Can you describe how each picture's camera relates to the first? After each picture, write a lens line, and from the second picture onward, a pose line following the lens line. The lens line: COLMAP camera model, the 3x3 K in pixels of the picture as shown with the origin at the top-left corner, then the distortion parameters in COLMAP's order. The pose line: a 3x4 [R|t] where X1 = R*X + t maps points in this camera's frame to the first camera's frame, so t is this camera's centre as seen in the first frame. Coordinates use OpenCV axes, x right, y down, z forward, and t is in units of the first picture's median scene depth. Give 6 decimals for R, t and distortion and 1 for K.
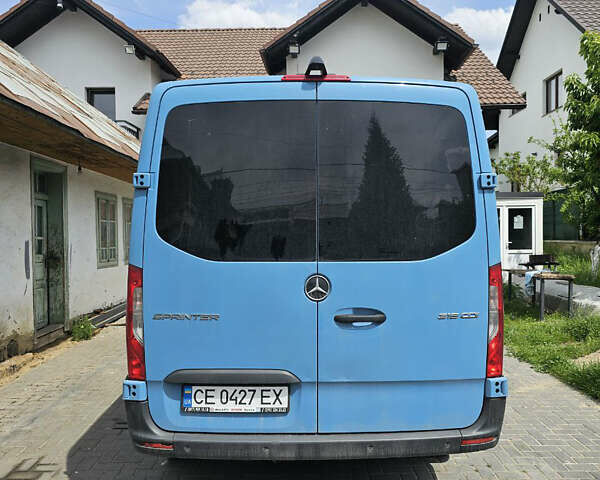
lens RADIAL K [[554.8, 0, 300.5], [0, 554.8, 239.2], [0, 0, 1]] dist [0.045980, 0.000000]
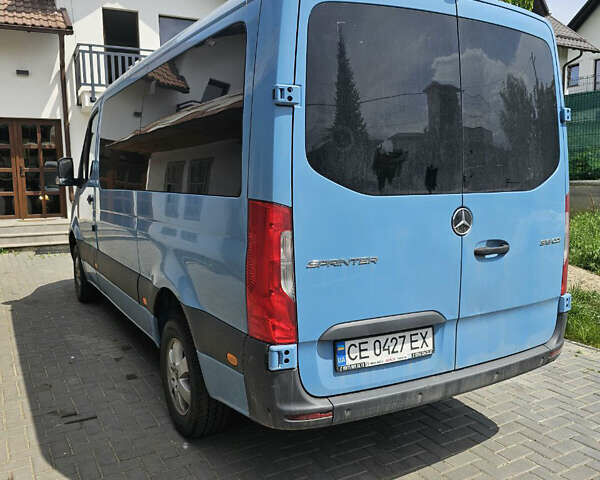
lens RADIAL K [[554.8, 0, 286.2], [0, 554.8, 234.3], [0, 0, 1]] dist [0.045980, 0.000000]
pose [[0.874438, -0.054495, 0.482067, -0.675488], [0.012192, 0.995826, 0.090458, 0.019257], [-0.484984, -0.073223, 0.871452, 0.304892]]
